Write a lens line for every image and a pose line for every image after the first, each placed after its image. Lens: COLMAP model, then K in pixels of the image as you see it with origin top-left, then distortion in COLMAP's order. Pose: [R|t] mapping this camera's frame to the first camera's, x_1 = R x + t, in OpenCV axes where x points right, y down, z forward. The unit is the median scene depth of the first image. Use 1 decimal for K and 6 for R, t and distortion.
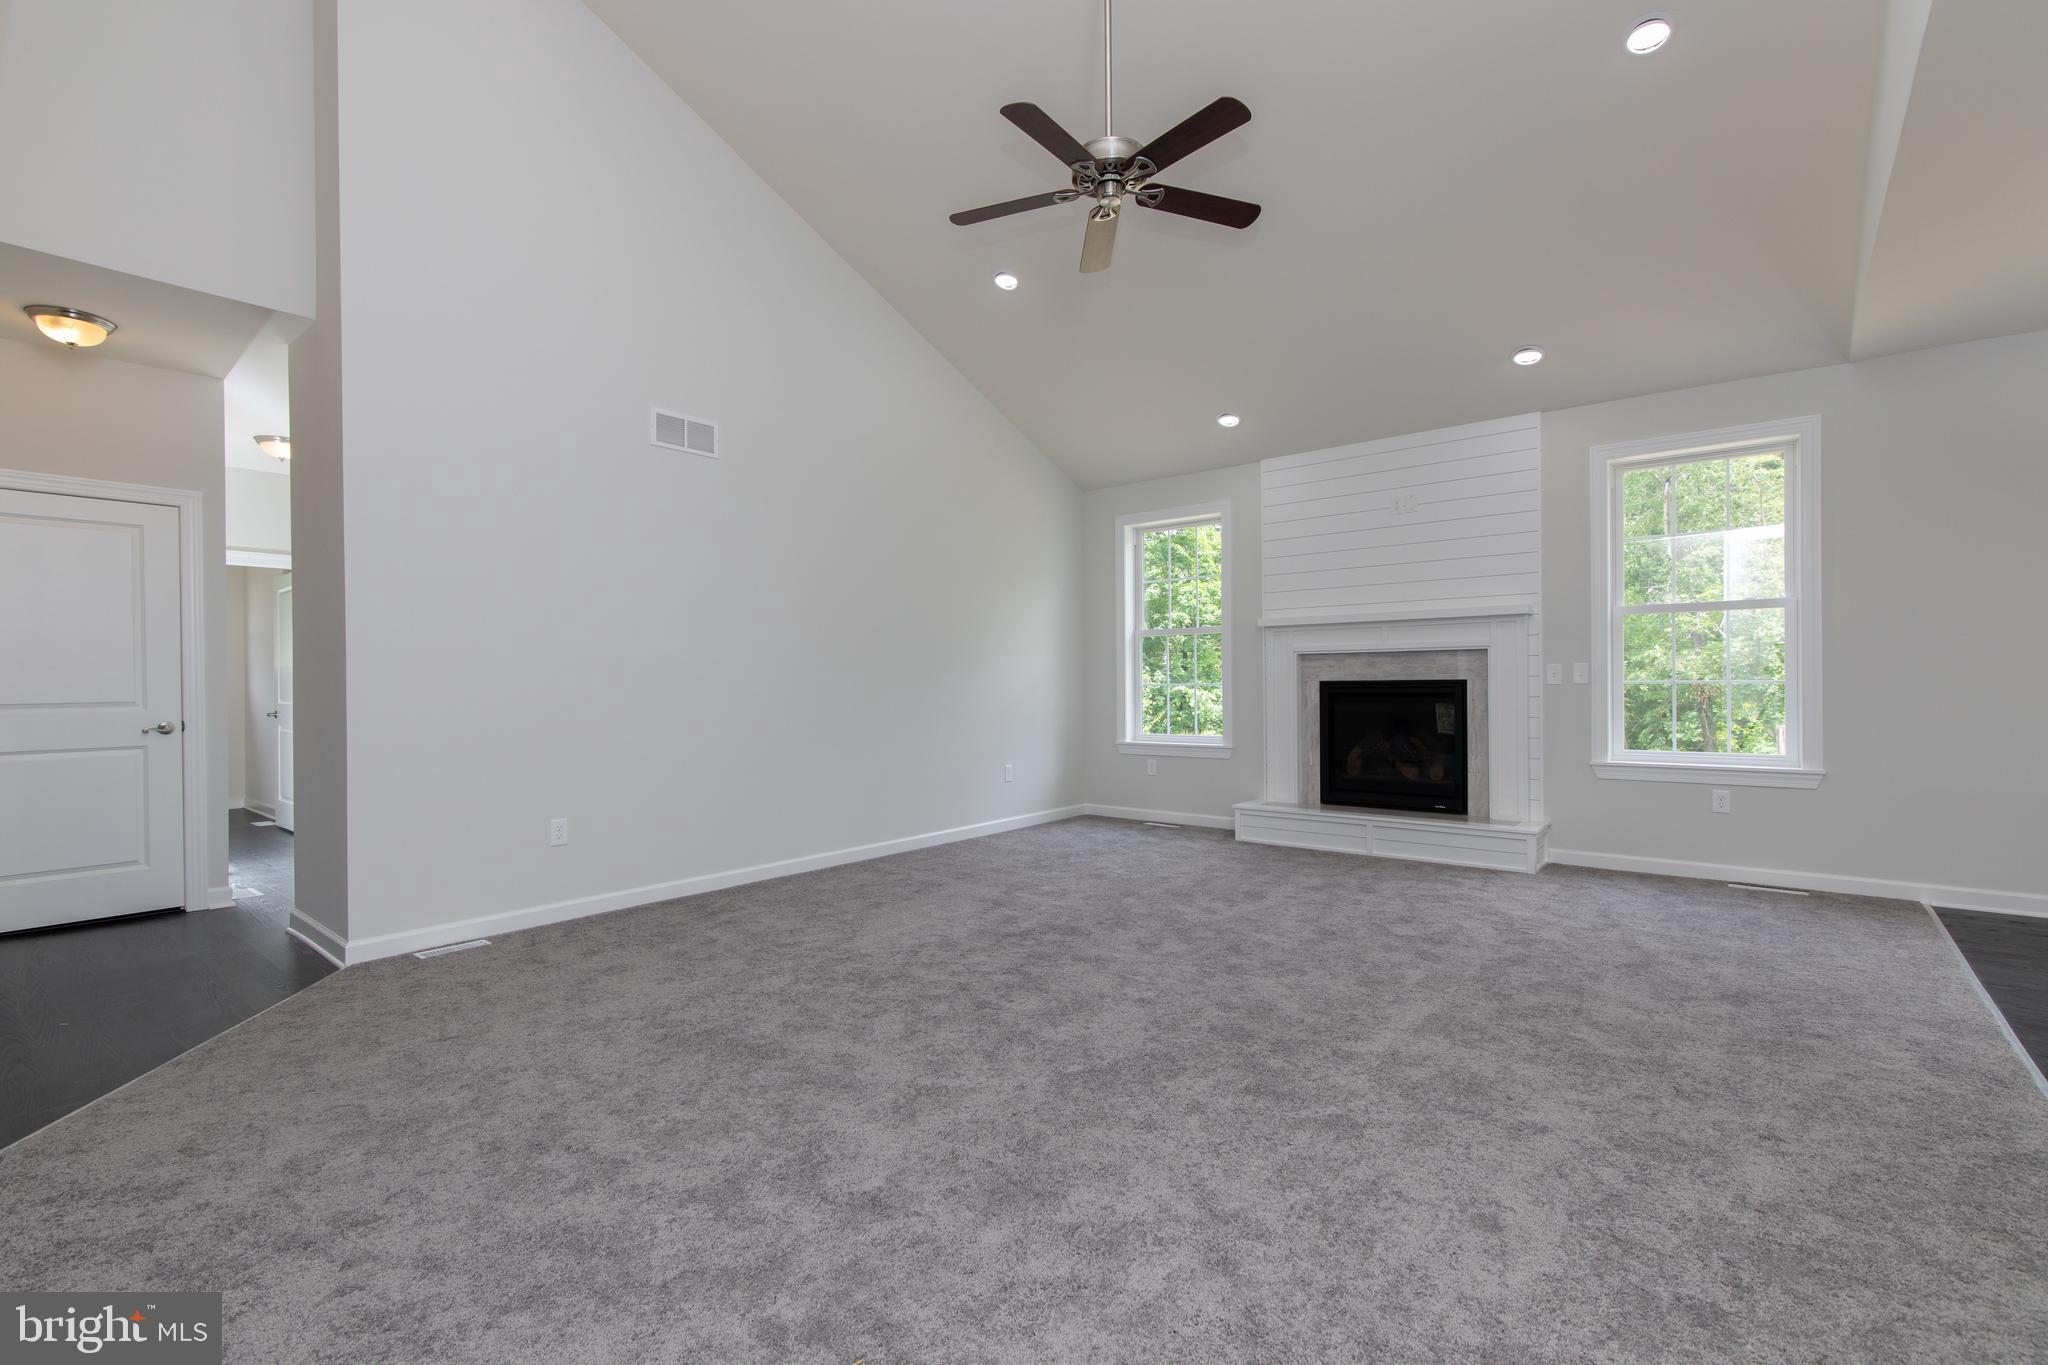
lens RADIAL K [[914.6, 0, 1018.2], [0, 914.6, 681.1], [0, 0, 1]] dist [-0.000239, -0.000981]
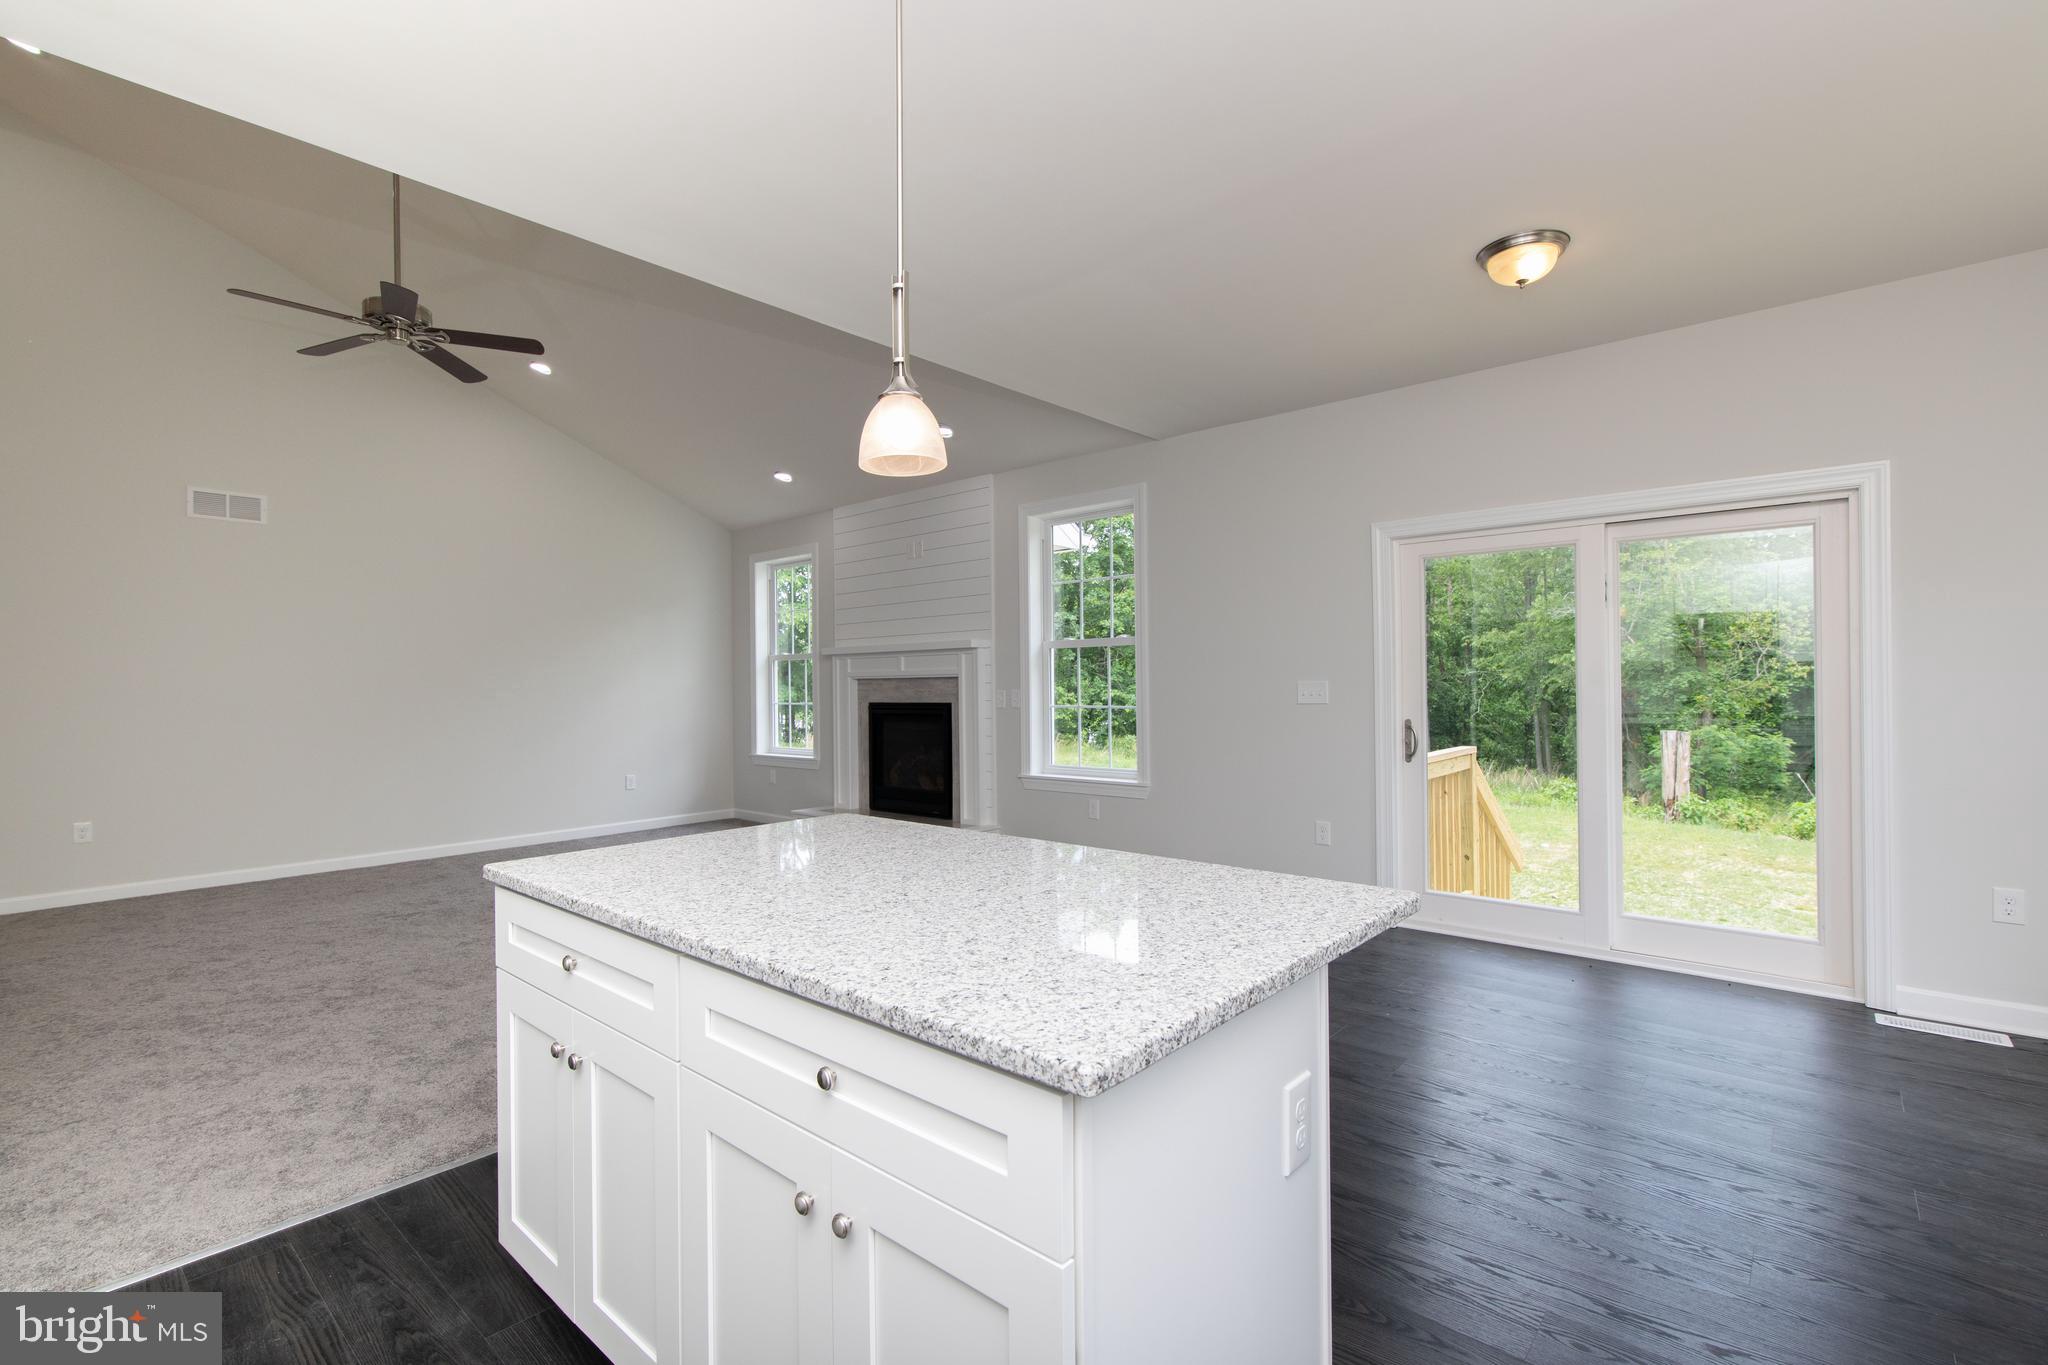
lens RADIAL K [[914.6, 0, 1018.2], [0, 914.6, 681.1], [0, 0, 1]] dist [-0.000239, -0.000981]
pose [[0.999444, -0.003624, -0.033140, 0.595815], [0.003542, 0.999991, -0.002531, -0.024827], [0.033149, 0.002413, 0.999448, -0.148272]]
